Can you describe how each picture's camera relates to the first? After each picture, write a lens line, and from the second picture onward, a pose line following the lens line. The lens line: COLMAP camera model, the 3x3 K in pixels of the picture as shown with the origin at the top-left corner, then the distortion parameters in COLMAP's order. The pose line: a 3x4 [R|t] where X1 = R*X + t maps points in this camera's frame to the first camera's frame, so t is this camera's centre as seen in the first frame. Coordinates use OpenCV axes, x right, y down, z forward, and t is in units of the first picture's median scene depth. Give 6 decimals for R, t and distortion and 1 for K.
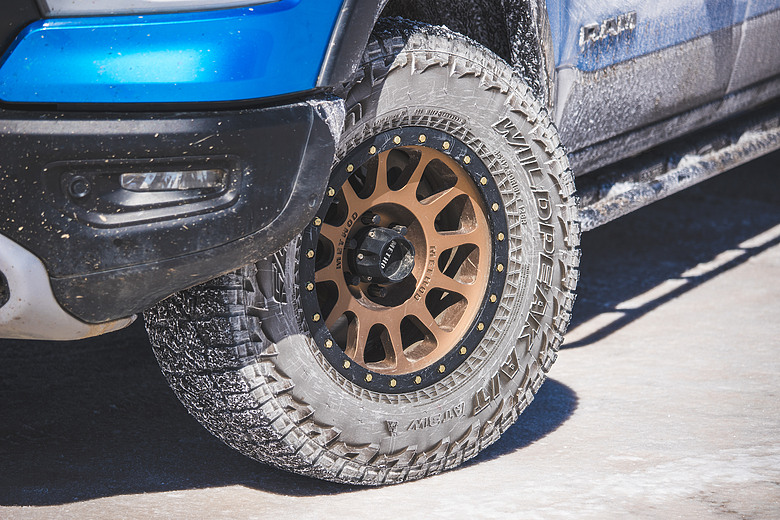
lens RADIAL K [[3022.6, 0, 390.0], [0, 3022.6, 260.0], [0, 0, 1]] dist [0.788151, 1.473639]
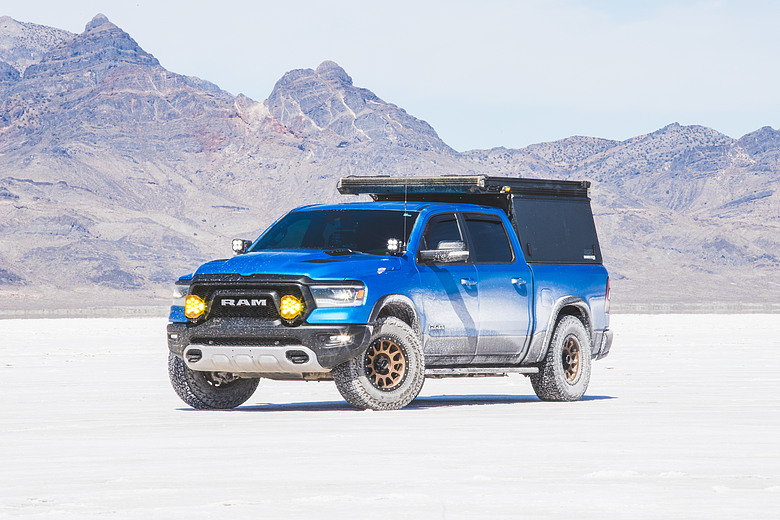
lens RADIAL K [[4423.8, 0, 390.0], [0, 4423.8, 260.0], [0, 0, 1]] dist [2.604080, 3.663899]
pose [[0.999099, -0.002092, -0.042390, 0.311687], [-0.006855, 0.977719, -0.209808, 1.325027], [0.041884, 0.209910, 0.976823, -5.960653]]
